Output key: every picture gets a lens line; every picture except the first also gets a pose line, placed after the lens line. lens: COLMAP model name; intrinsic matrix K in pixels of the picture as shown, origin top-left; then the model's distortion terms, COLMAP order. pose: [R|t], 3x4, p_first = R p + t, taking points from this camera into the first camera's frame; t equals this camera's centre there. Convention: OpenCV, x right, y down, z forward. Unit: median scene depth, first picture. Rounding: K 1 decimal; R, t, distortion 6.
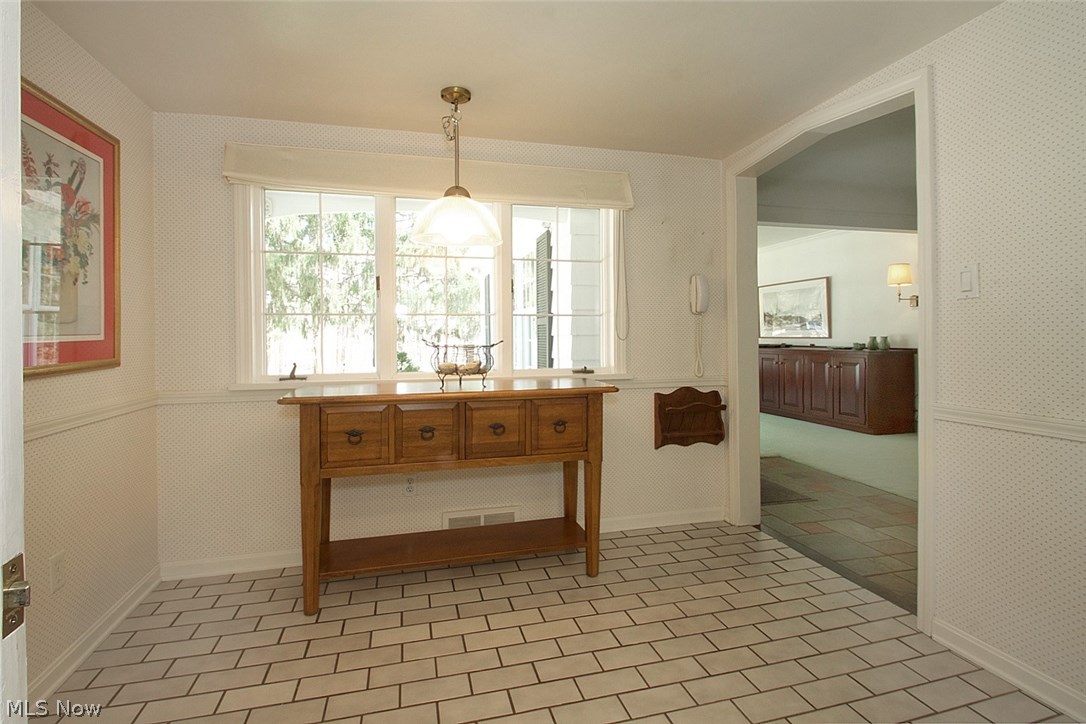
lens RADIAL K [[525.6, 0, 543.0], [0, 525.6, 333.5], [0, 0, 1]] dist [-0.000387, -0.000004]
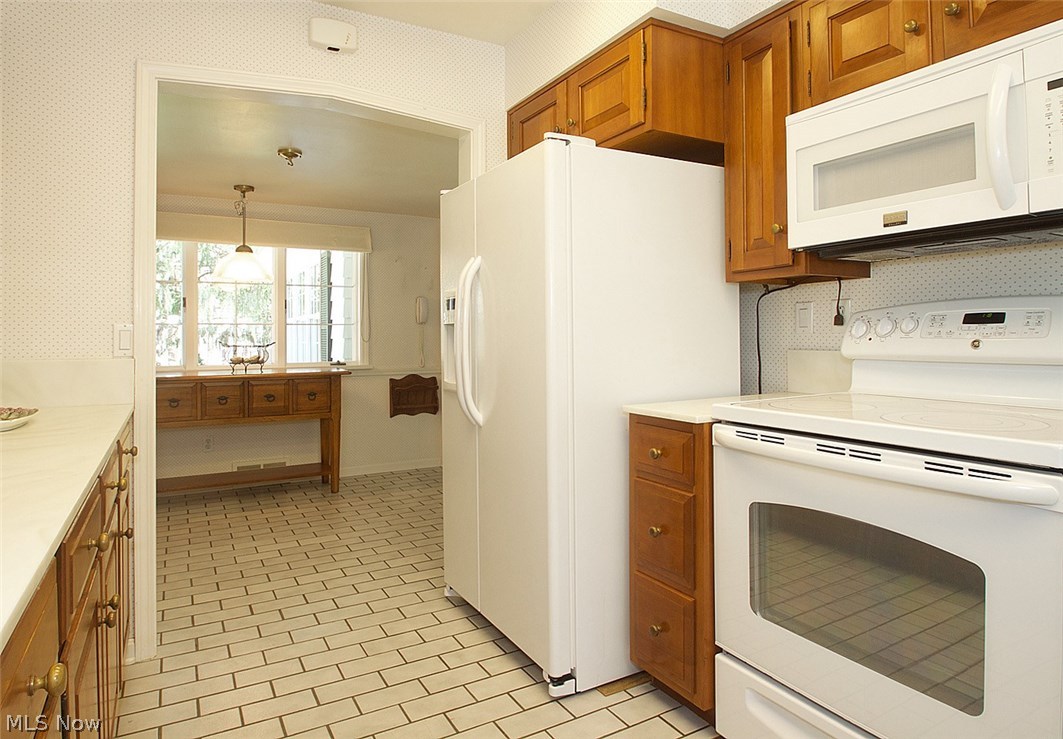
lens RADIAL K [[642.4, 0, 529.6], [0, 642.4, 324.3], [0, 0, 1]] dist [-0.021327, 0.000362]
pose [[0.969113, 0.004387, 0.246577, 0.173169], [0.000076, 0.999836, -0.018090, -0.005878], [-0.246616, 0.017550, 0.968954, -0.949525]]
